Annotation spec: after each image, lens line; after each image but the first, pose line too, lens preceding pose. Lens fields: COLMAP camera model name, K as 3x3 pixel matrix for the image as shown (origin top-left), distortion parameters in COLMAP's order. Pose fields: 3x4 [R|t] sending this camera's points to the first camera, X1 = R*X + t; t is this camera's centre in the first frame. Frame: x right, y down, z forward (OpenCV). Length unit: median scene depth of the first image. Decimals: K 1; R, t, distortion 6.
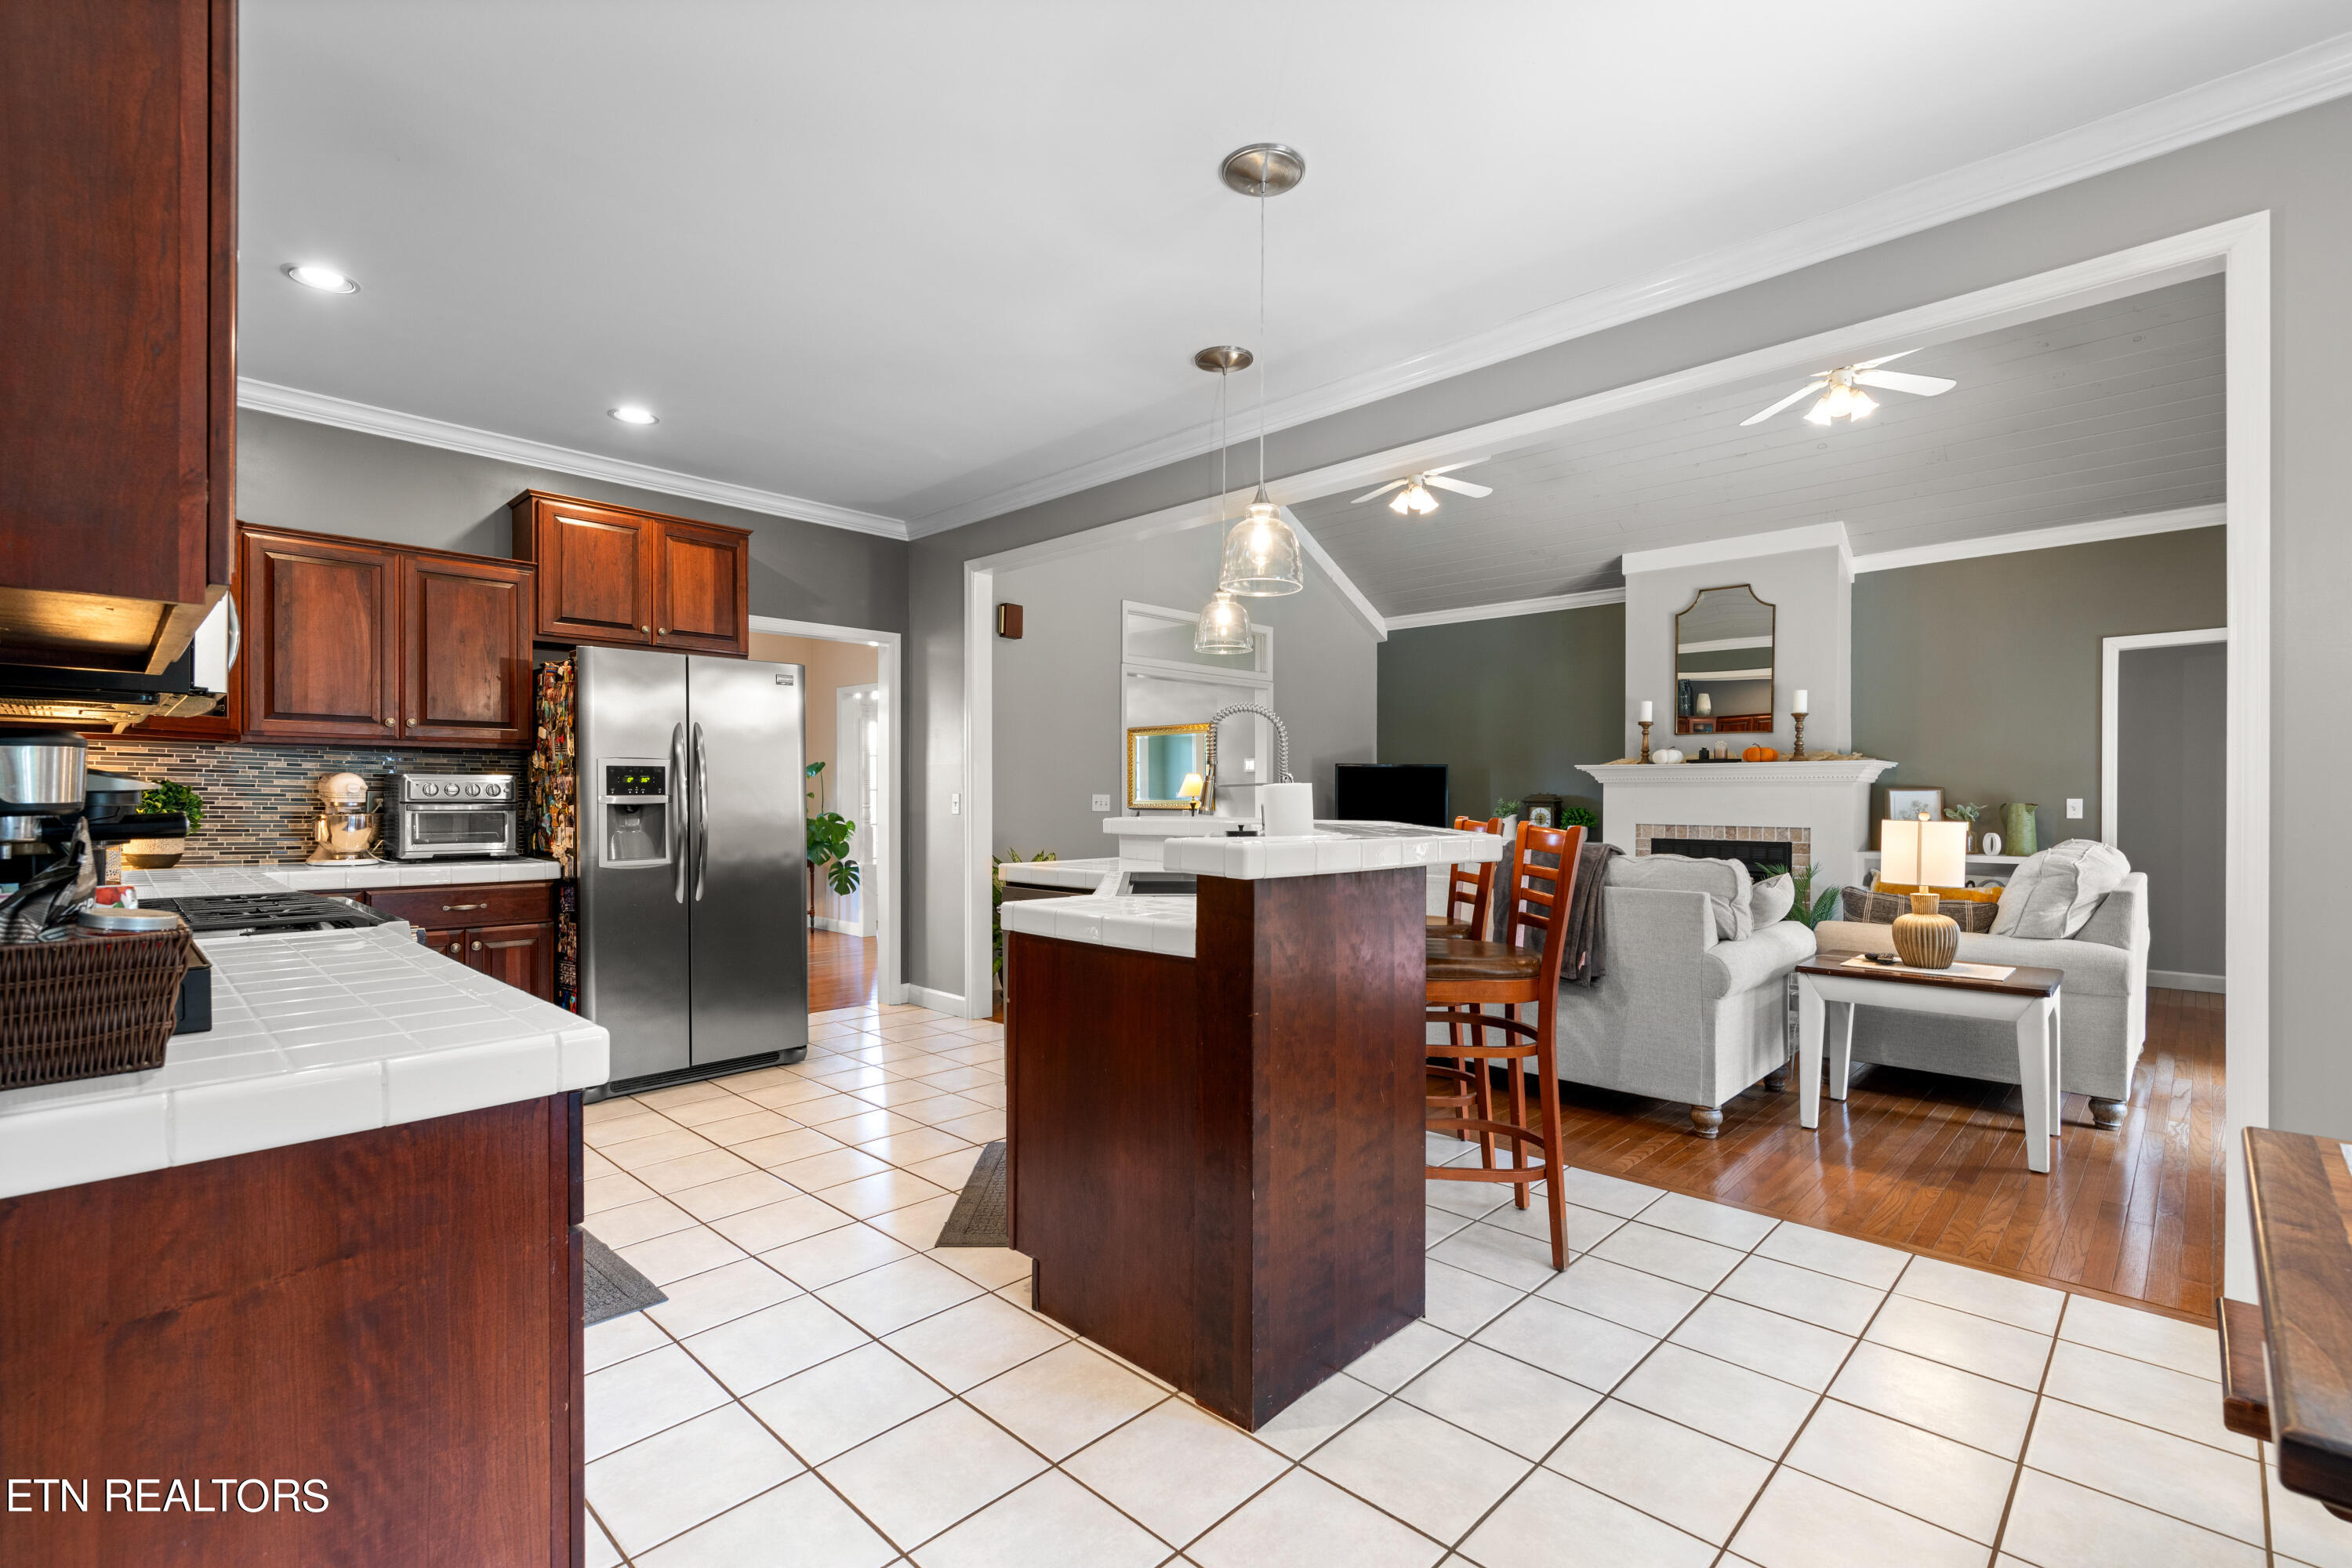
lens RADIAL K [[1047.9, 0, 1170.8], [0, 1047.9, 799.9], [0, 0, 1]] dist [0.008510, -0.000102]
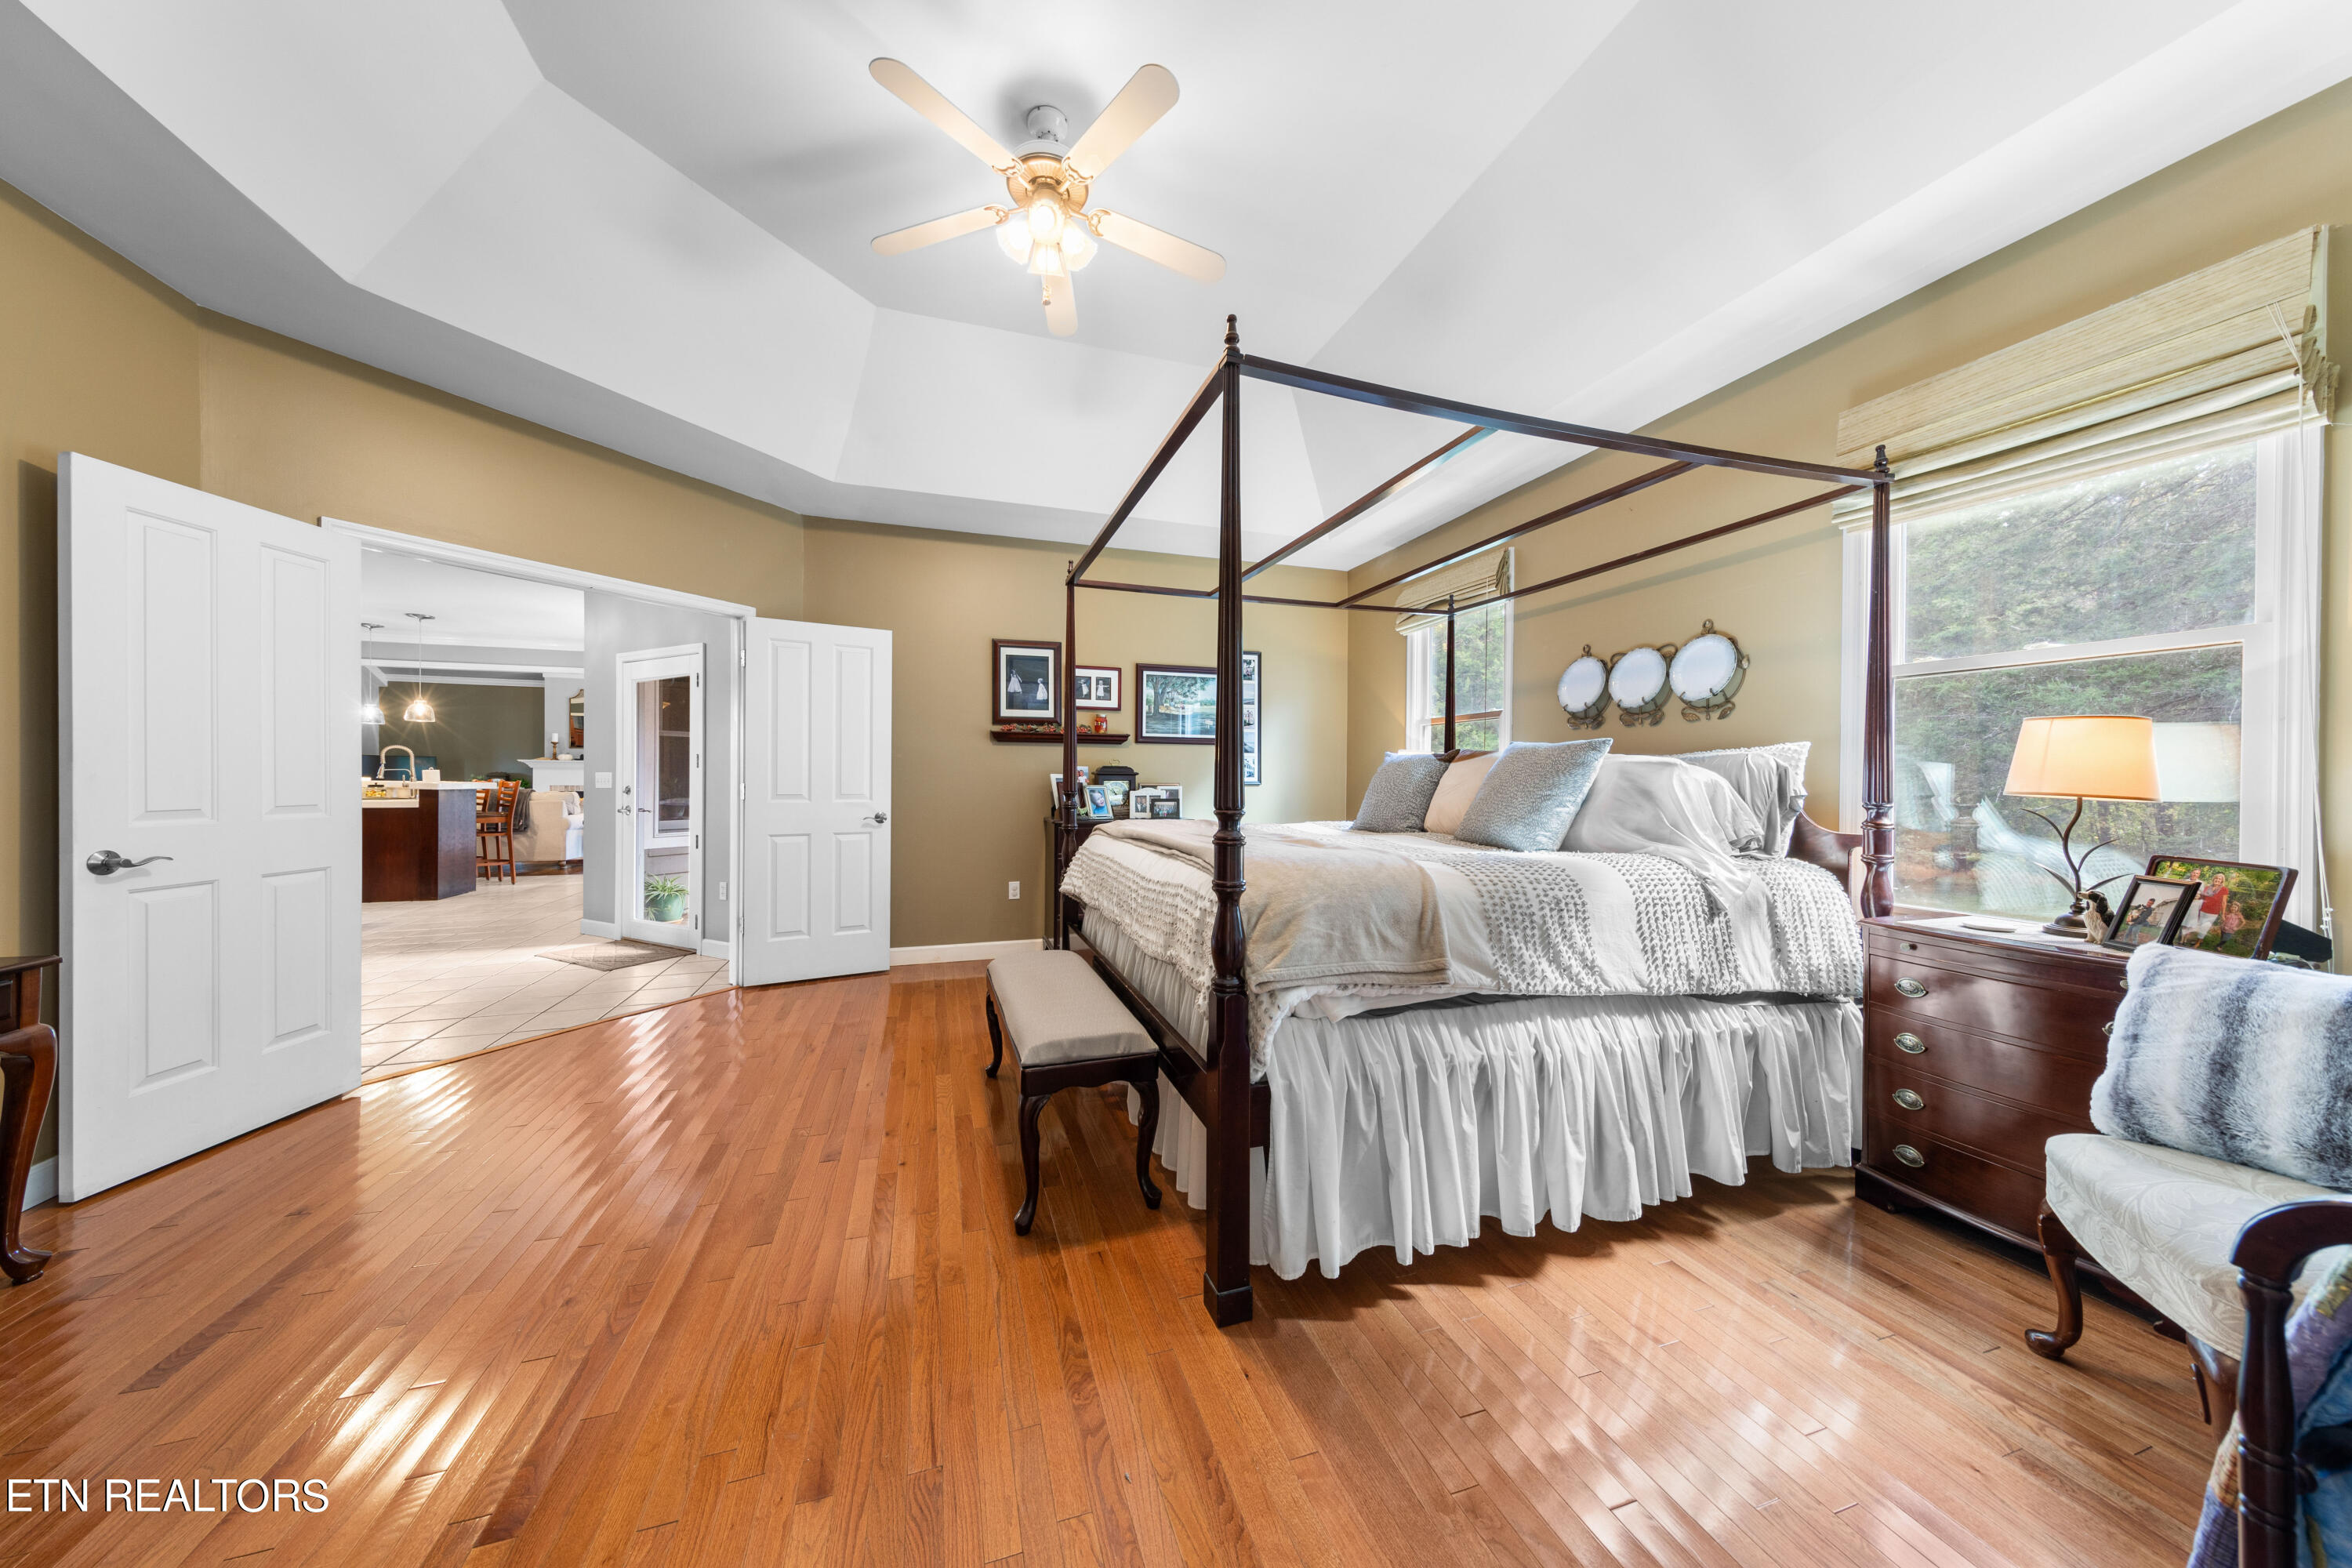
lens RADIAL K [[756.3, 0, 1176.0], [0, 756.3, 784.0], [0, 0, 1]] dist [-0.000143, -0.000008]
pose [[0.465311, -0.003671, 0.885140, -0.743331], [-0.006166, 0.999954, 0.007389, -0.002533], [-0.885126, -0.008896, 0.465267, -1.898842]]
